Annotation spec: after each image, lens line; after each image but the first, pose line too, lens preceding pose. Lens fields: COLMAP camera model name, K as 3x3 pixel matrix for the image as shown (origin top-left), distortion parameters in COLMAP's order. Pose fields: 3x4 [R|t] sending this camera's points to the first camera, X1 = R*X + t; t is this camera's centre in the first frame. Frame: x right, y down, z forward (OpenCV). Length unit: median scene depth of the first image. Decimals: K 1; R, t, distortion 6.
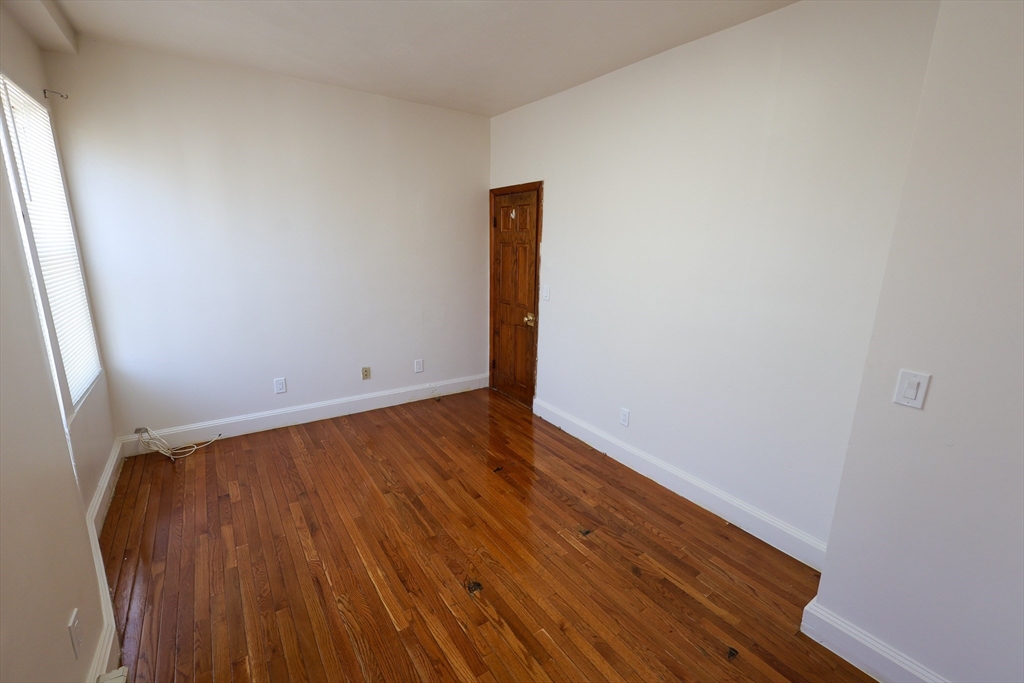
lens RADIAL K [[446.8, 0, 518.4], [0, 446.8, 339.6], [0, 0, 1]] dist [0.008845, -0.000053]
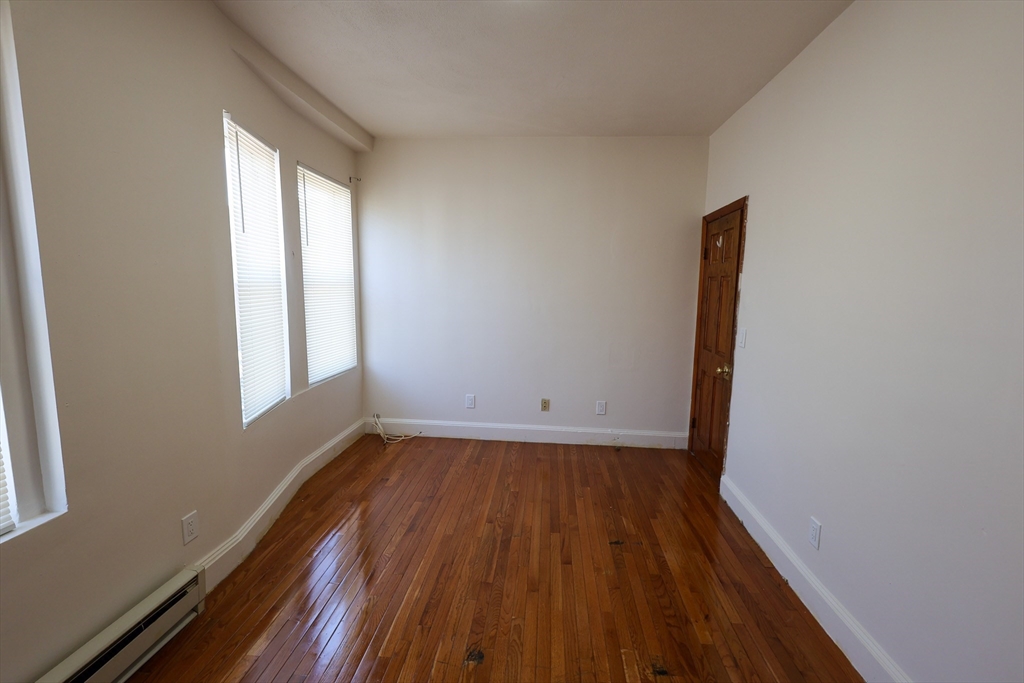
lens RADIAL K [[446.8, 0, 518.4], [0, 446.8, 339.6], [0, 0, 1]] dist [0.008845, -0.000053]
pose [[0.773951, 0.073534, -0.628962, 0.260249], [-0.144634, 0.987508, -0.062524, 0.001872], [0.616507, 0.139360, 0.774918, 0.178643]]
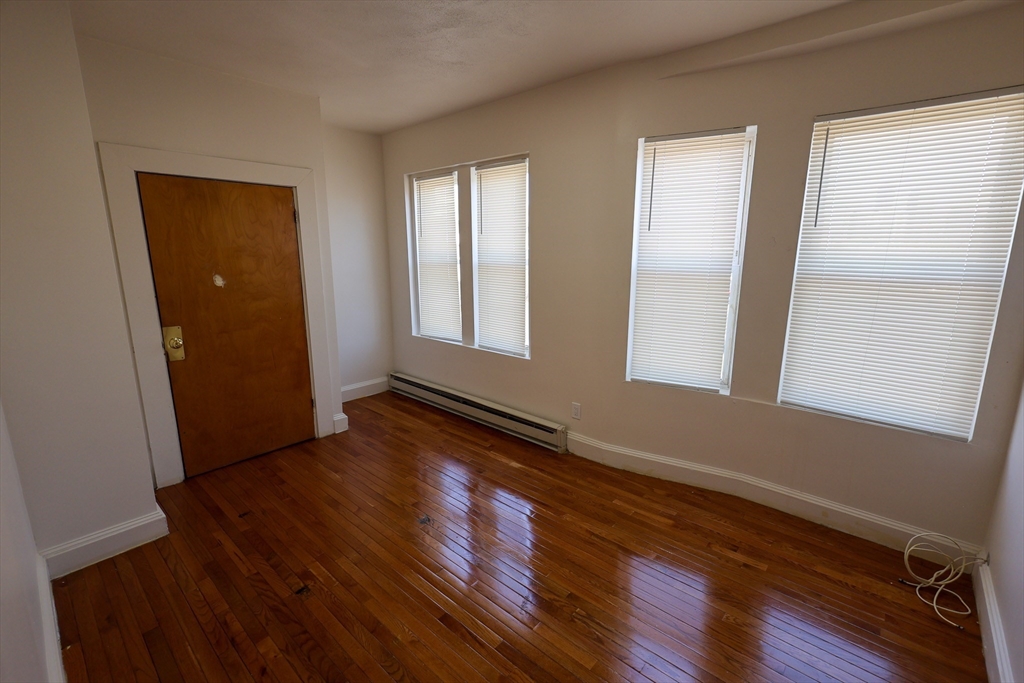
lens RADIAL K [[446.8, 0, 518.4], [0, 446.8, 339.6], [0, 0, 1]] dist [0.008845, -0.000053]
pose [[-0.969903, 0.025500, -0.242153, -0.034886], [-0.077266, 0.910870, 0.405396, -0.256973], [0.230908, 0.411905, -0.881485, 1.127823]]
